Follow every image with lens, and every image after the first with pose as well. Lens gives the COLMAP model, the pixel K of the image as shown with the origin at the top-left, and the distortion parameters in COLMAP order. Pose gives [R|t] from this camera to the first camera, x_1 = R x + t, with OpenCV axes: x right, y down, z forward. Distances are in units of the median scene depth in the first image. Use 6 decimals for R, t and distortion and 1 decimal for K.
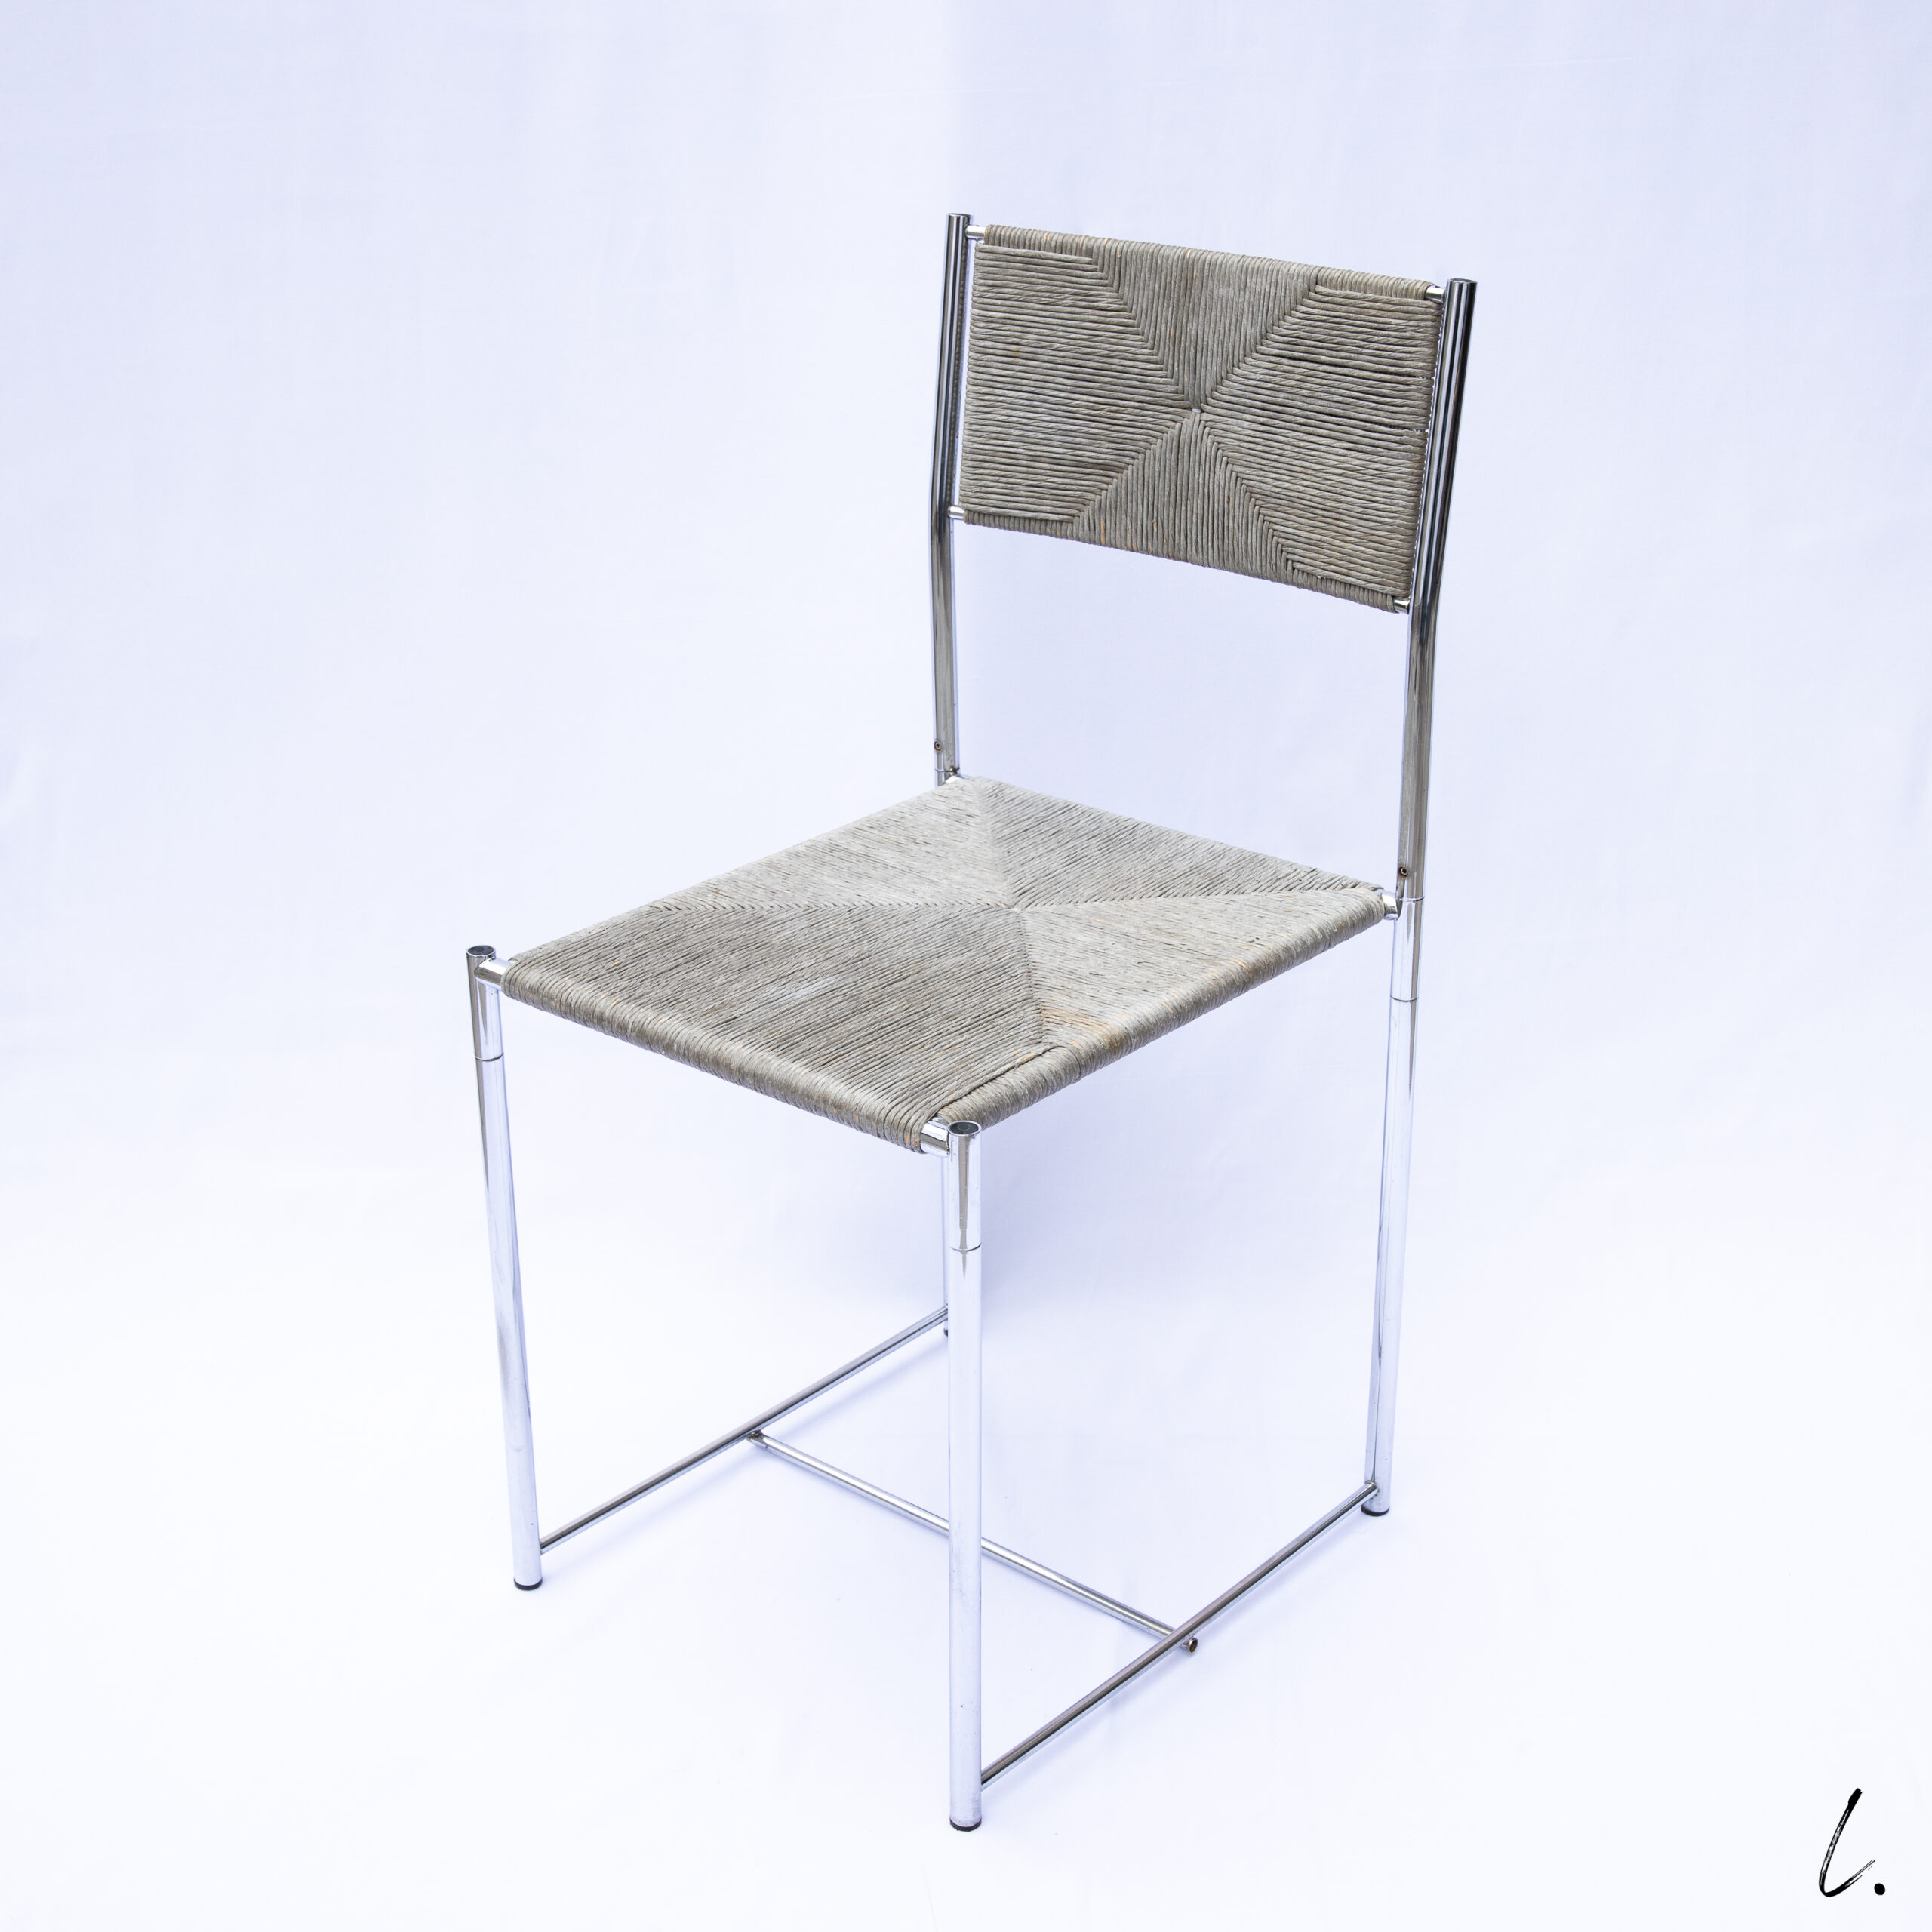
lens RADIAL K [[3118.4, 0, 962.4], [0, 3118.4, 965.3], [0, 0, 1]] dist [0.007414, 0.000000]
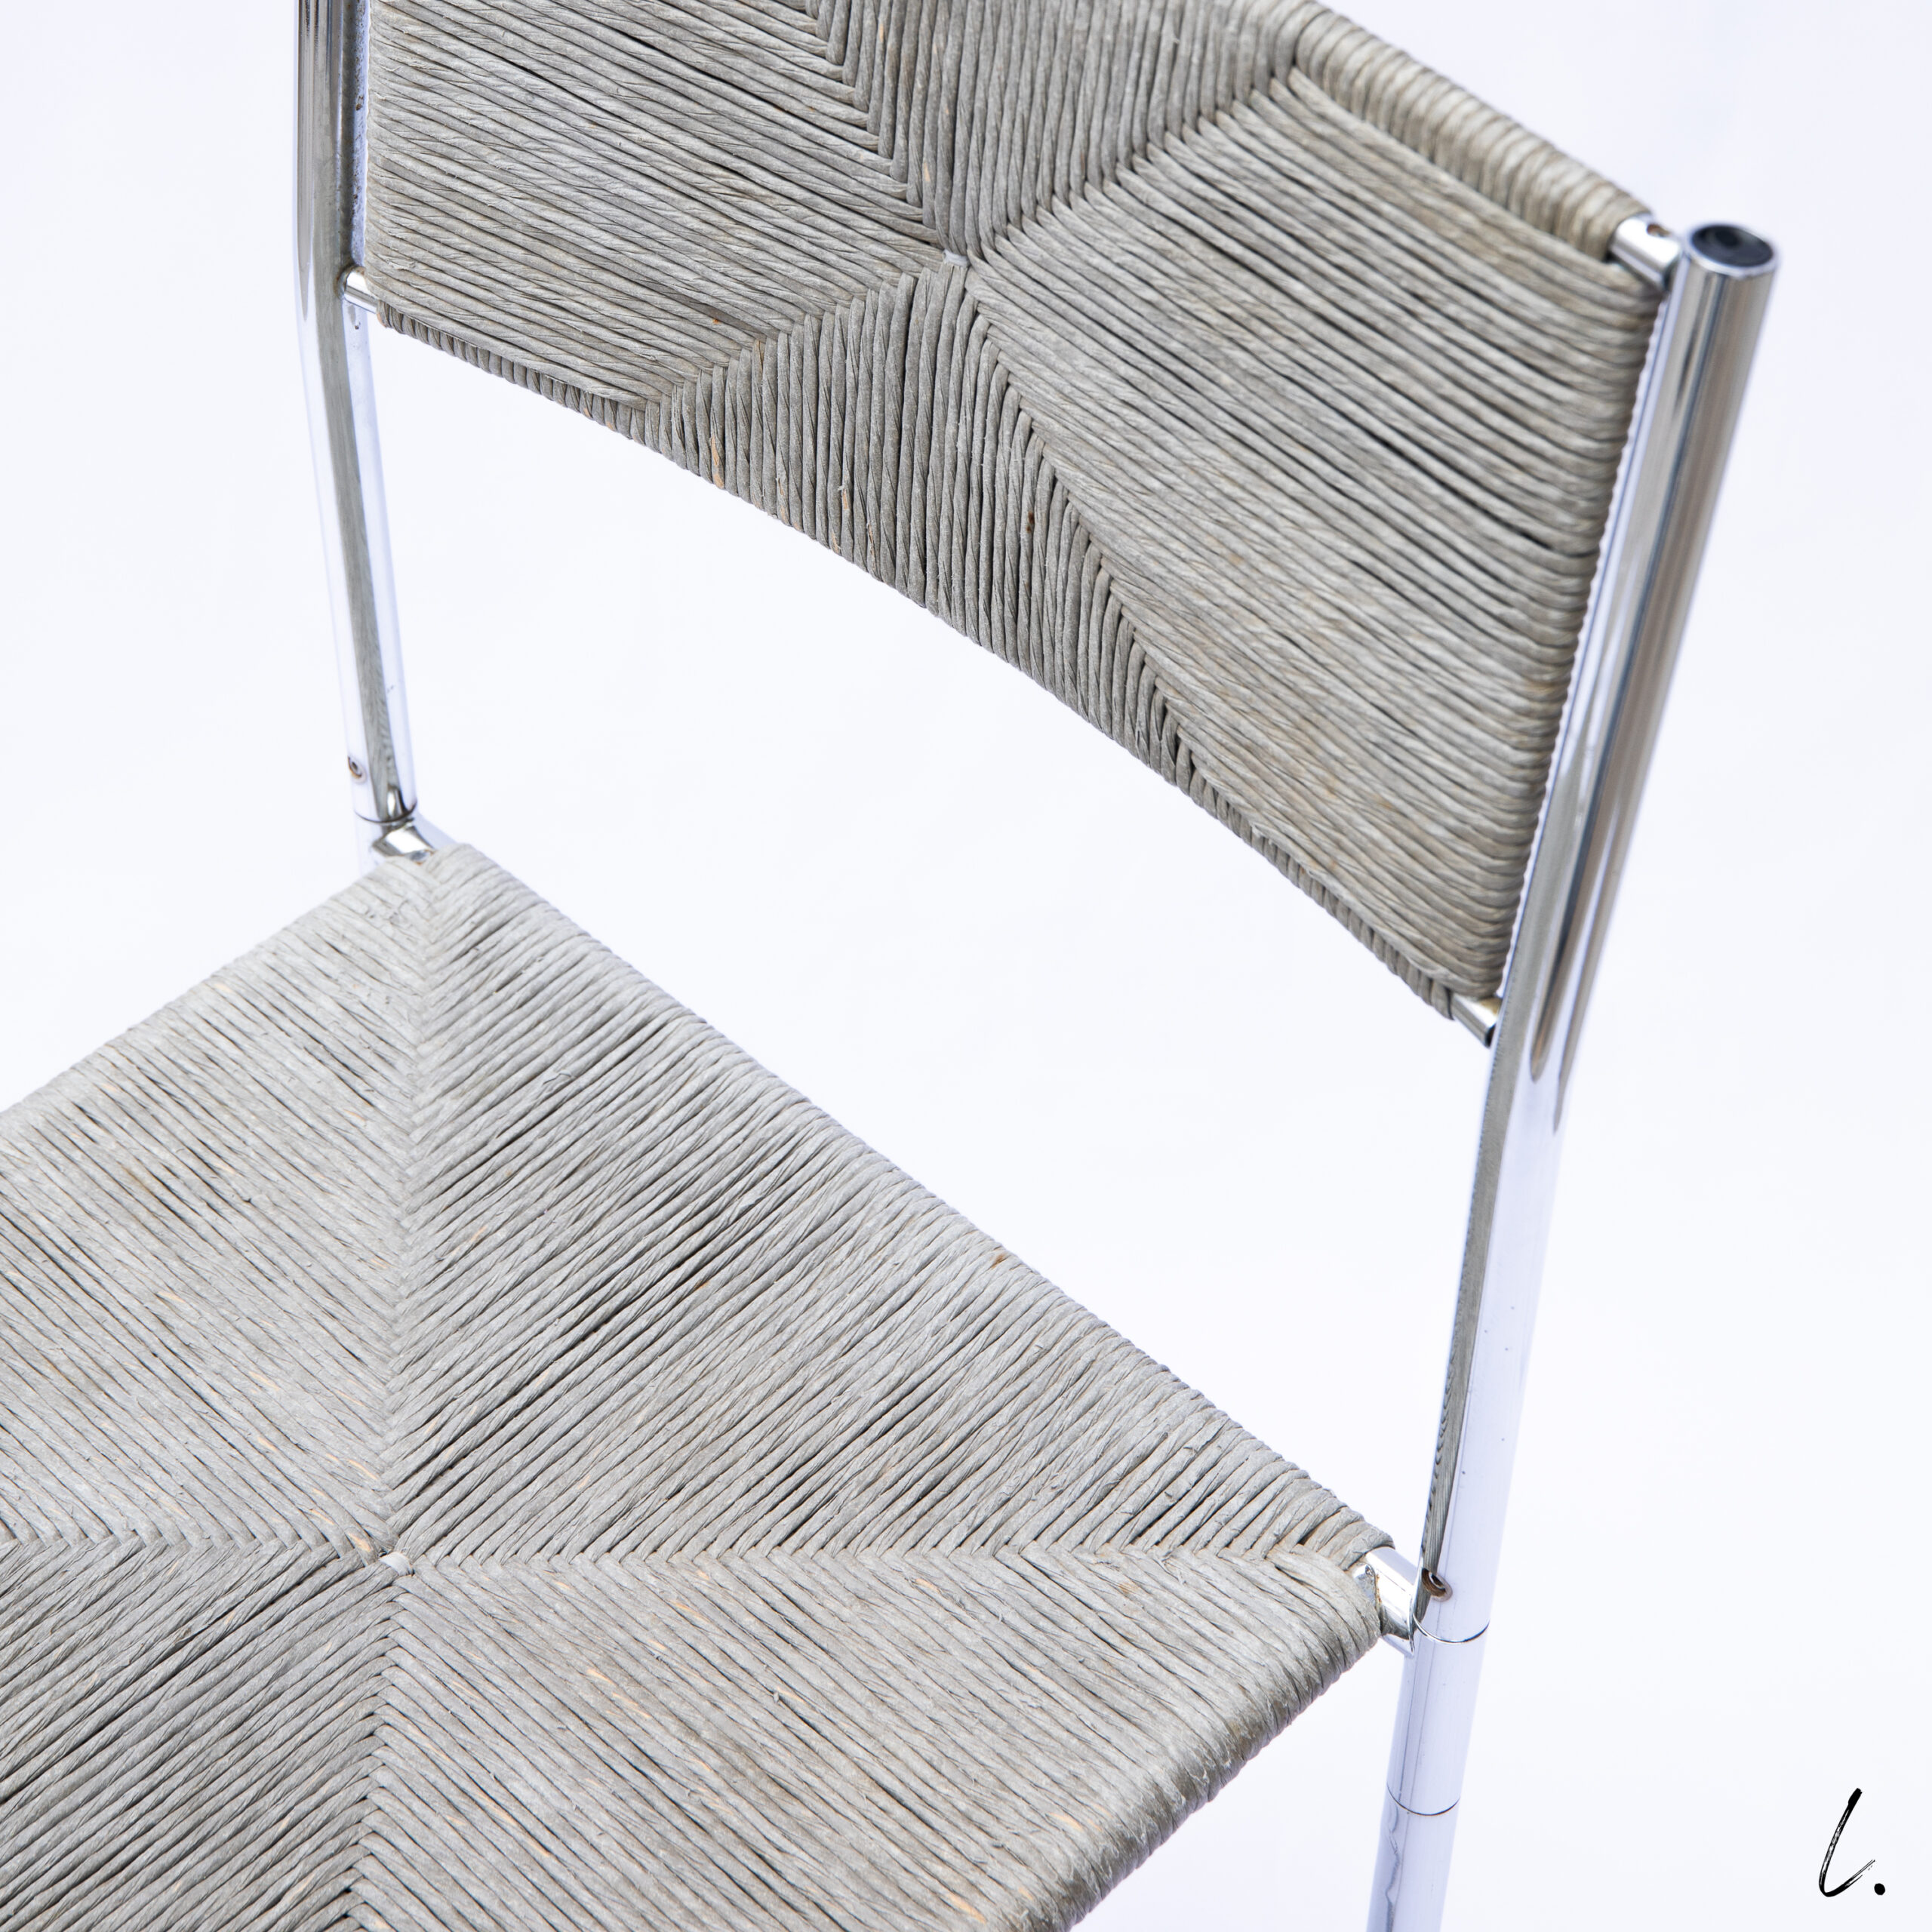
lens RADIAL K [[4169.3, 0, 955.8], [0, 4169.3, 508.7], [0, 0, 1]] dist [0.018253, 0.000000]
pose [[0.997707, 0.061073, -0.029161, 0.092178], [-0.050342, 0.957695, 0.283347, -0.288307], [0.045232, -0.281229, 0.958574, 0.562768]]
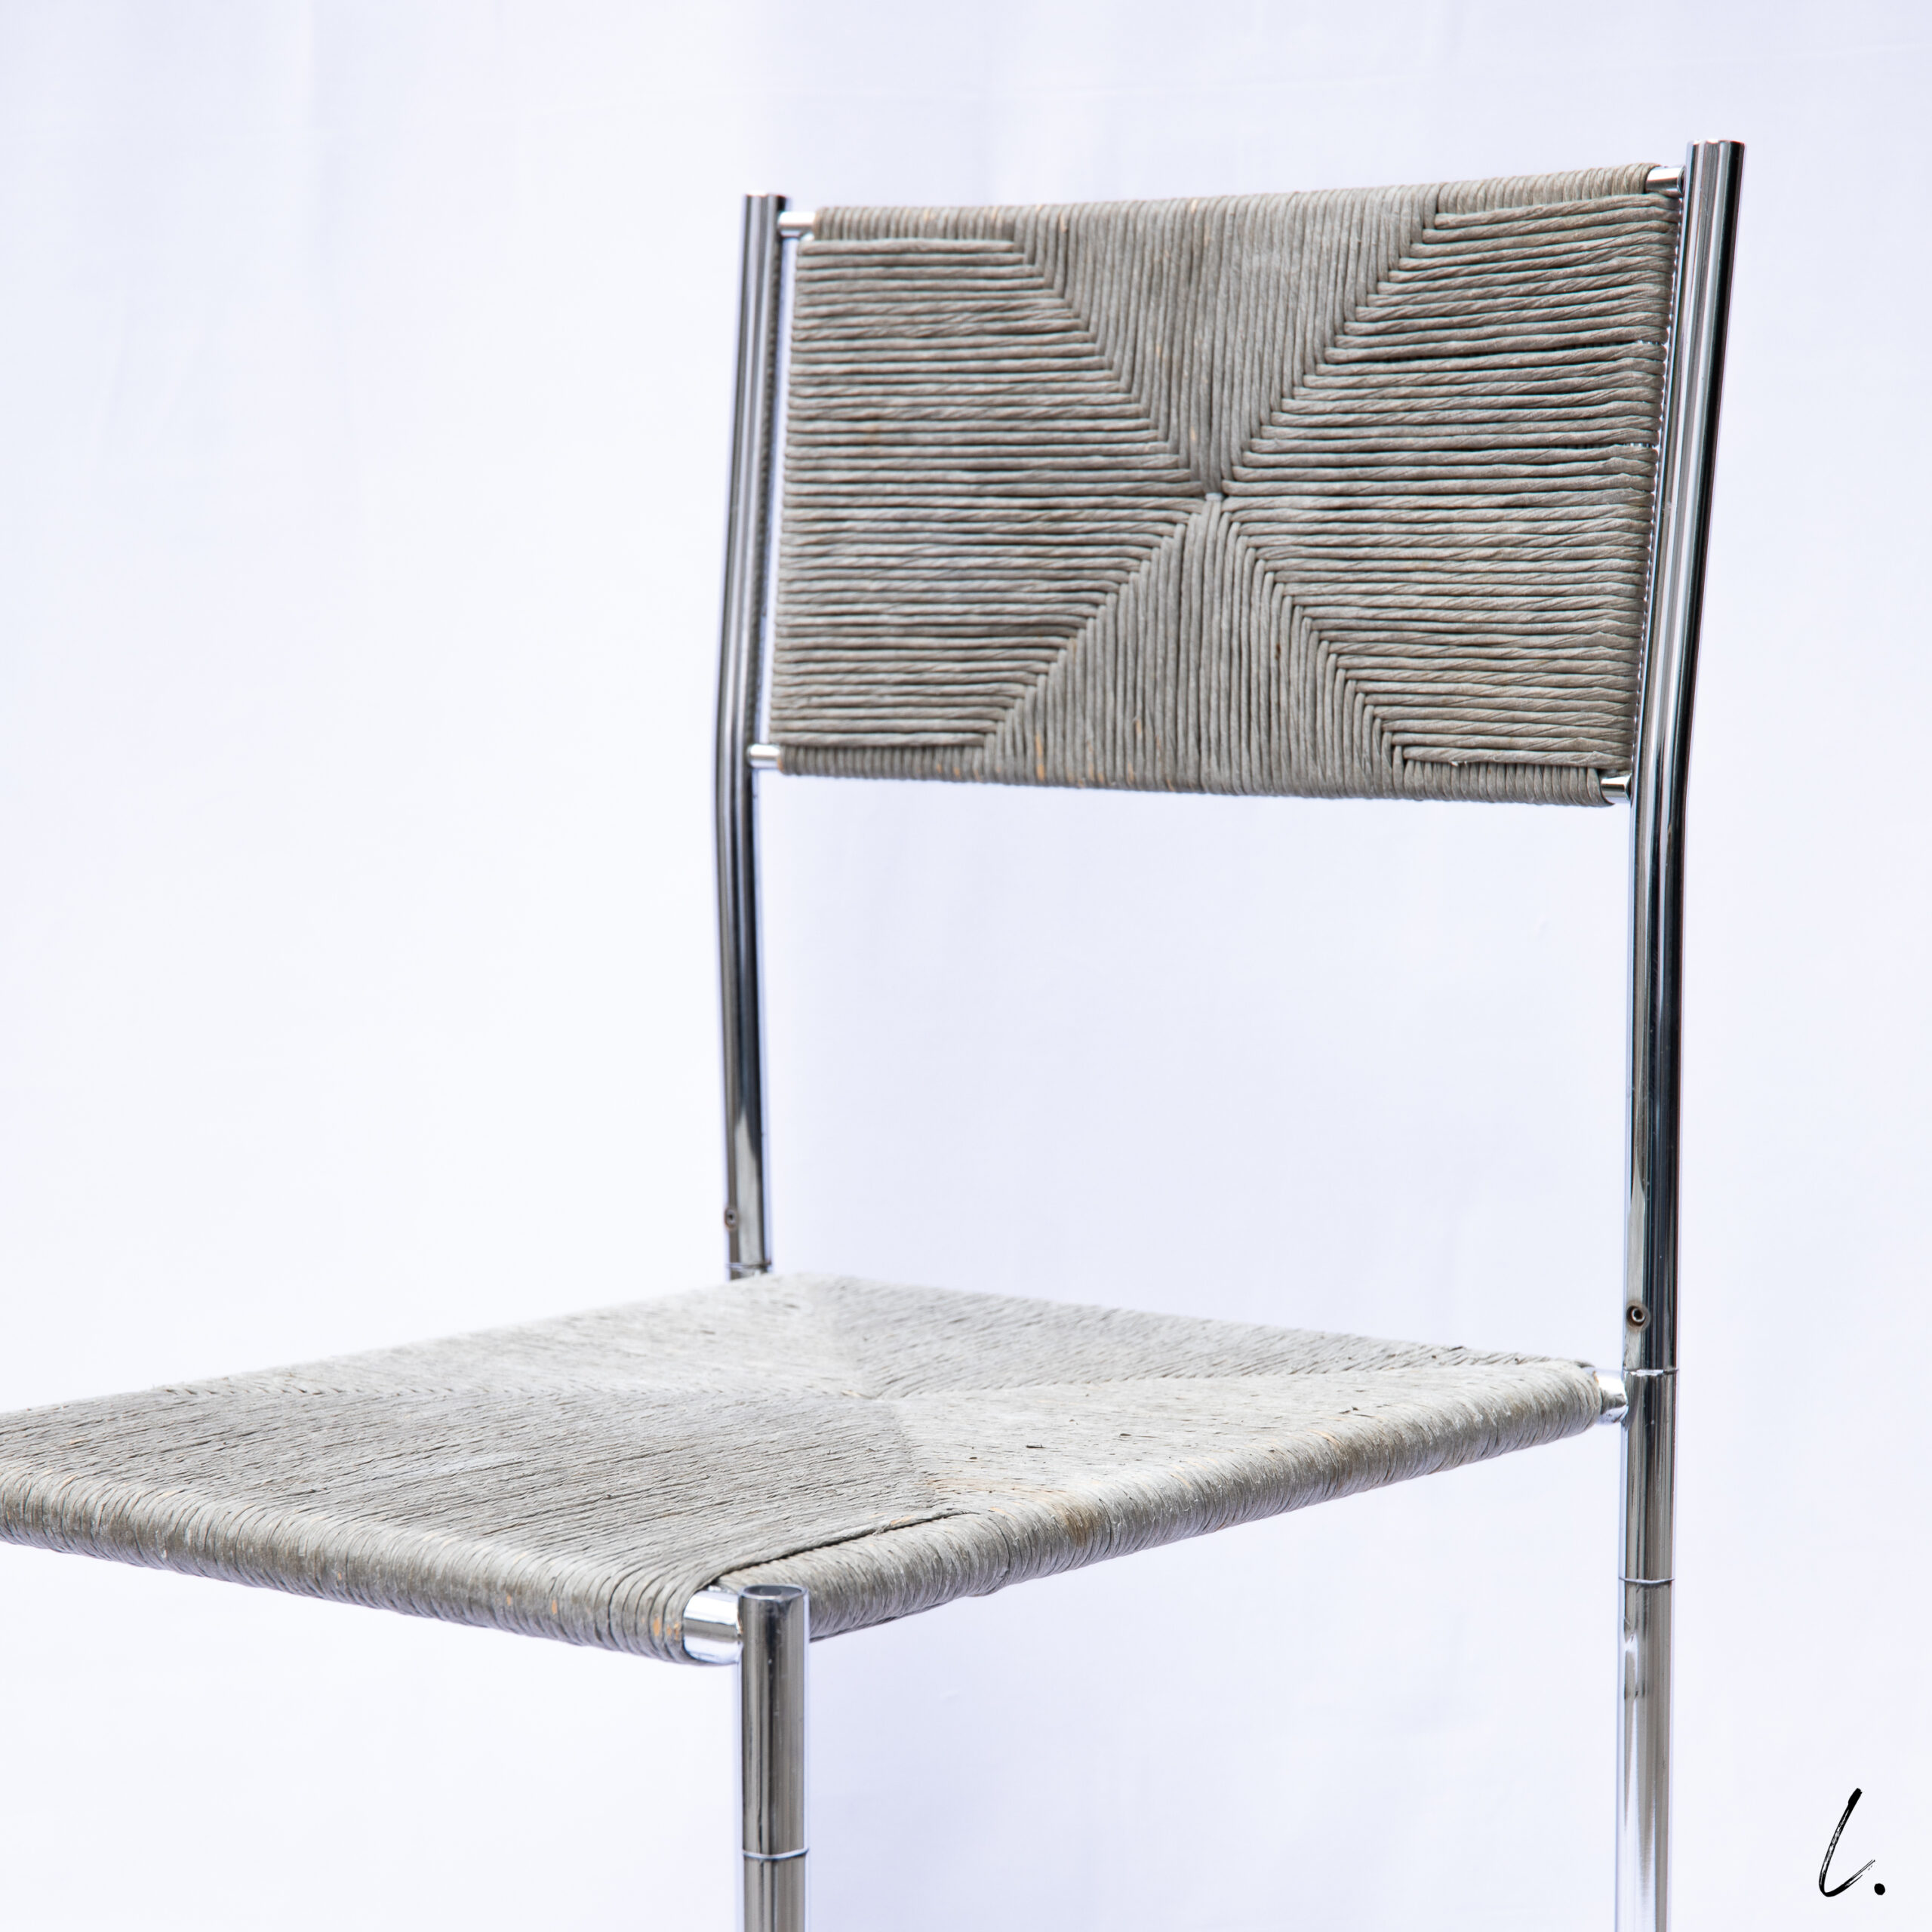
lens RADIAL K [[5258.6, 0, 970.0], [0, 5258.6, 1337.7], [0, 0, 1]] dist [0.239023, 0.000000]
pose [[0.999485, -0.003482, 0.031915, 0.004424], [0.010799, 0.972639, -0.232070, 0.173783], [-0.030234, 0.232295, 0.972175, 0.162220]]
